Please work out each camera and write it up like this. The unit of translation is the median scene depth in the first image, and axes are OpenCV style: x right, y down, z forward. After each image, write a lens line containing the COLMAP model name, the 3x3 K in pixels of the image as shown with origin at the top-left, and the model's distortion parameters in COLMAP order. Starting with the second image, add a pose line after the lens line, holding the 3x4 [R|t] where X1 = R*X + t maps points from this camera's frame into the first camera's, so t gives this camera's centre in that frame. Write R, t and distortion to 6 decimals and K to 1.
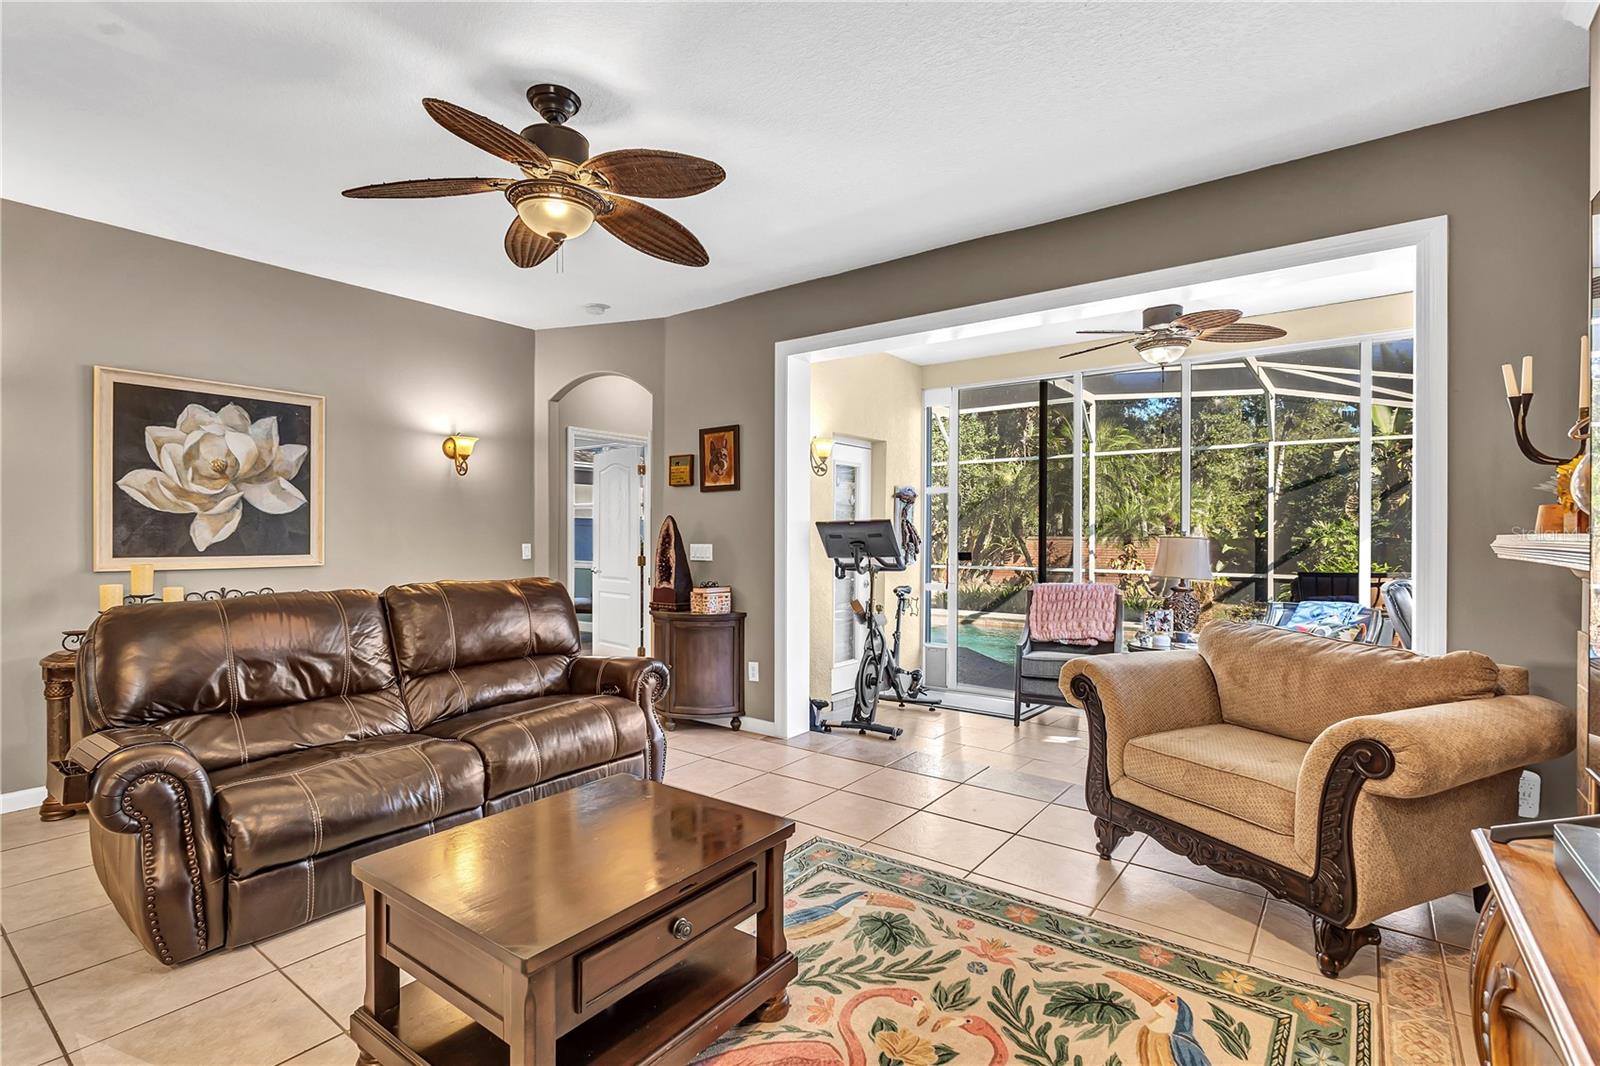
lens RADIAL K [[739.3, 0, 785.5], [0, 739.3, 536.4], [0, 0, 1]] dist [0.006309, -0.001631]
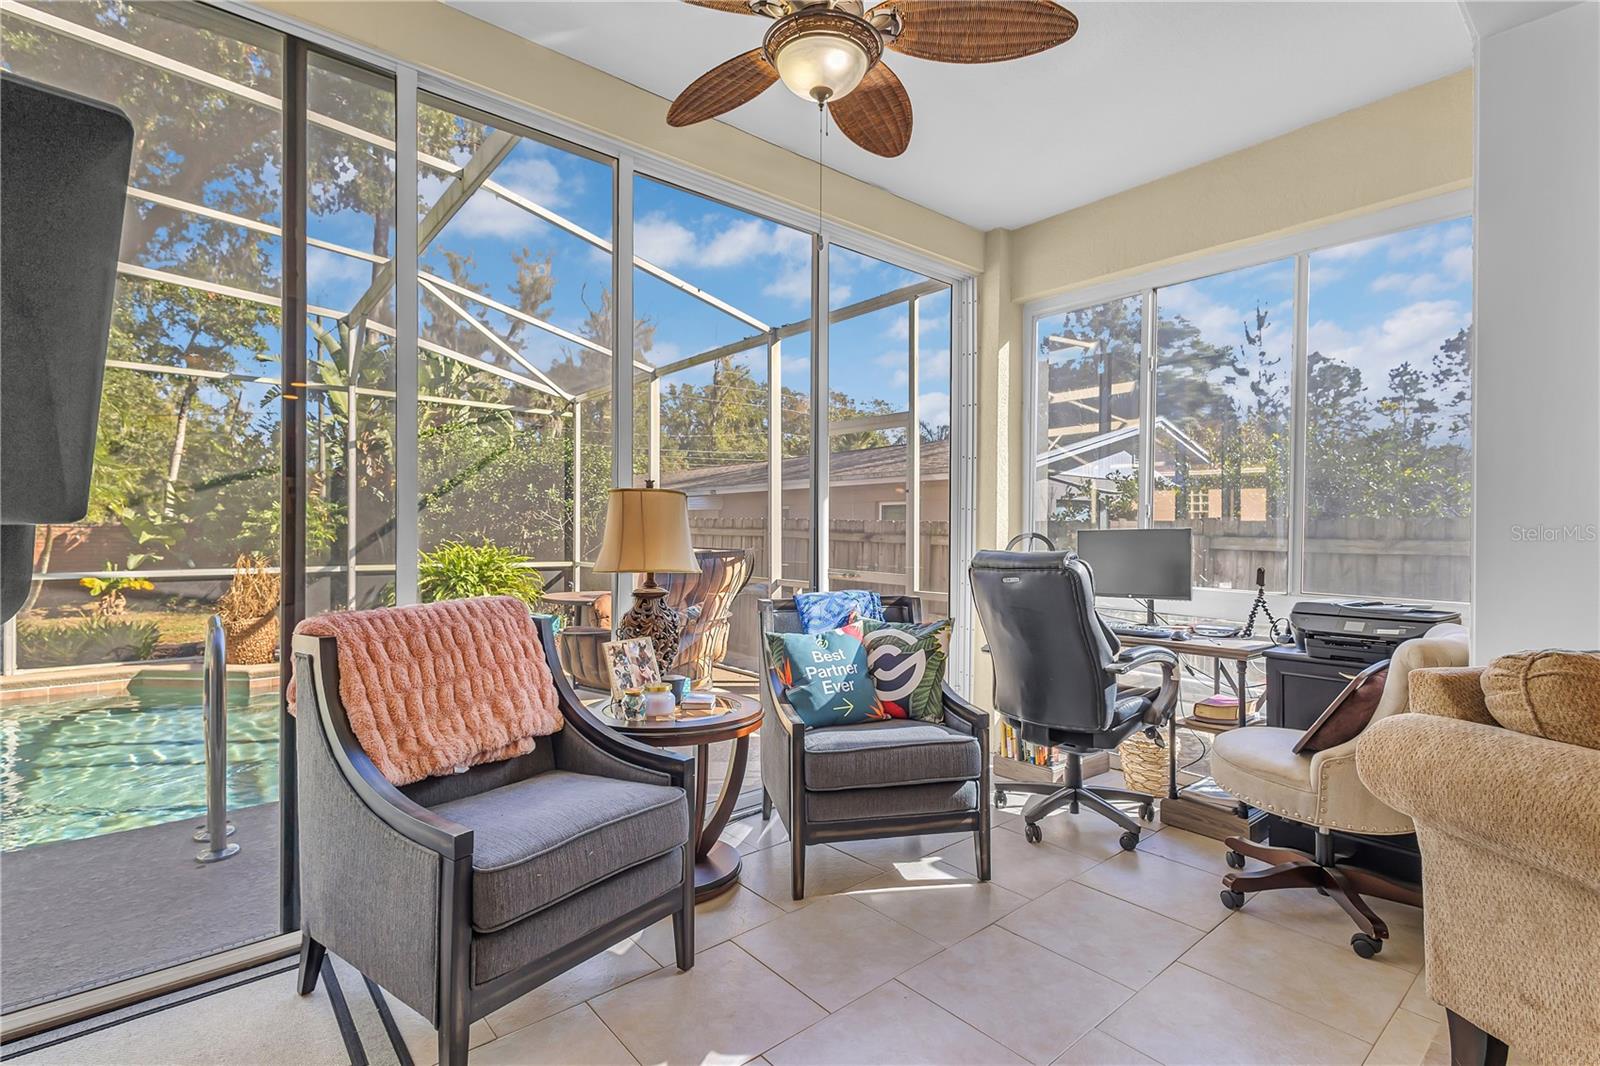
lens RADIAL K [[739.3, 0, 800.6], [0, 739.3, 530.7], [0, 0, 1]] dist [0.006309, -0.001631]
pose [[0.223124, -0.003593, 0.974784, 0.068378], [-0.001861, 0.999990, 0.004111, 0.029183], [-0.974788, -0.002731, 0.223115, 0.897801]]
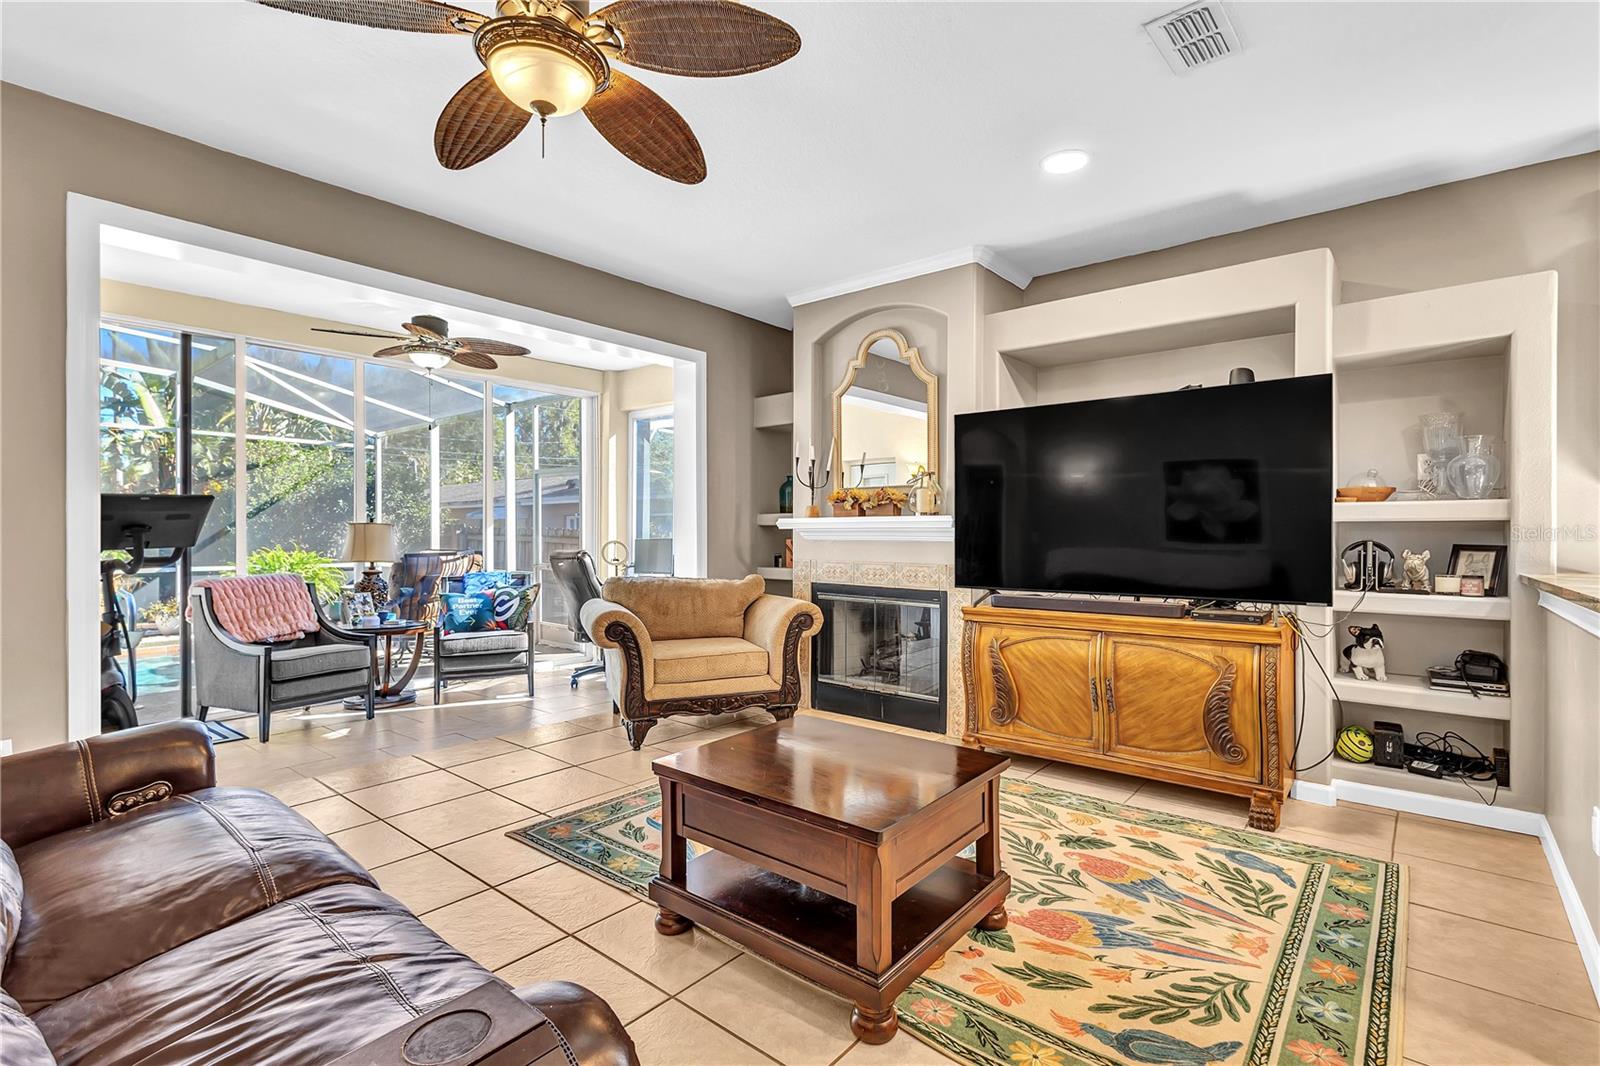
lens RADIAL K [[739.3, 0, 805.8], [0, 739.3, 532.6], [0, 0, 1]] dist [0.006309, -0.001631]
pose [[0.048154, -0.010477, 0.998785, -0.569724], [0.004664, 0.999936, 0.010264, 0.008218], [-0.998829, 0.004164, 0.048200, 0.372117]]
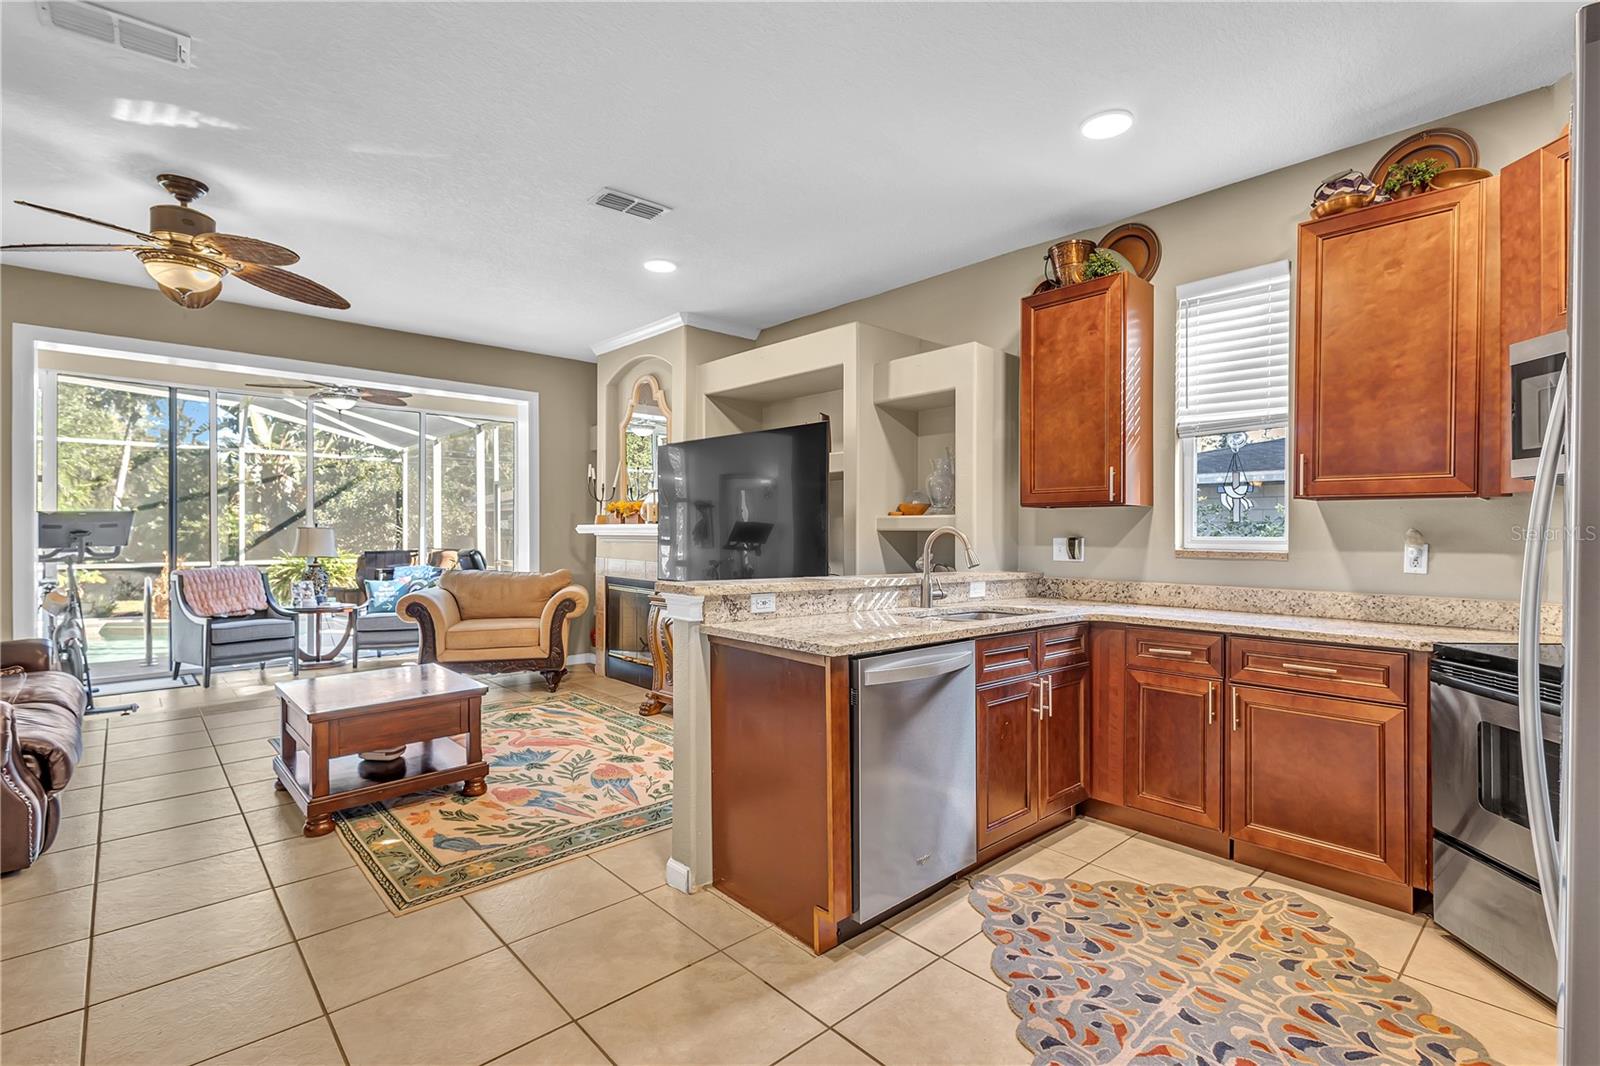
lens RADIAL K [[739.3, 0, 804.1], [0, 739.3, 531.6], [0, 0, 1]] dist [0.006309, -0.001631]
pose [[0.179769, -0.008905, 0.983668, -0.747123], [0.003498, 0.999958, 0.008413, 0.001088], [-0.983703, 0.001929, 0.179793, -0.156871]]
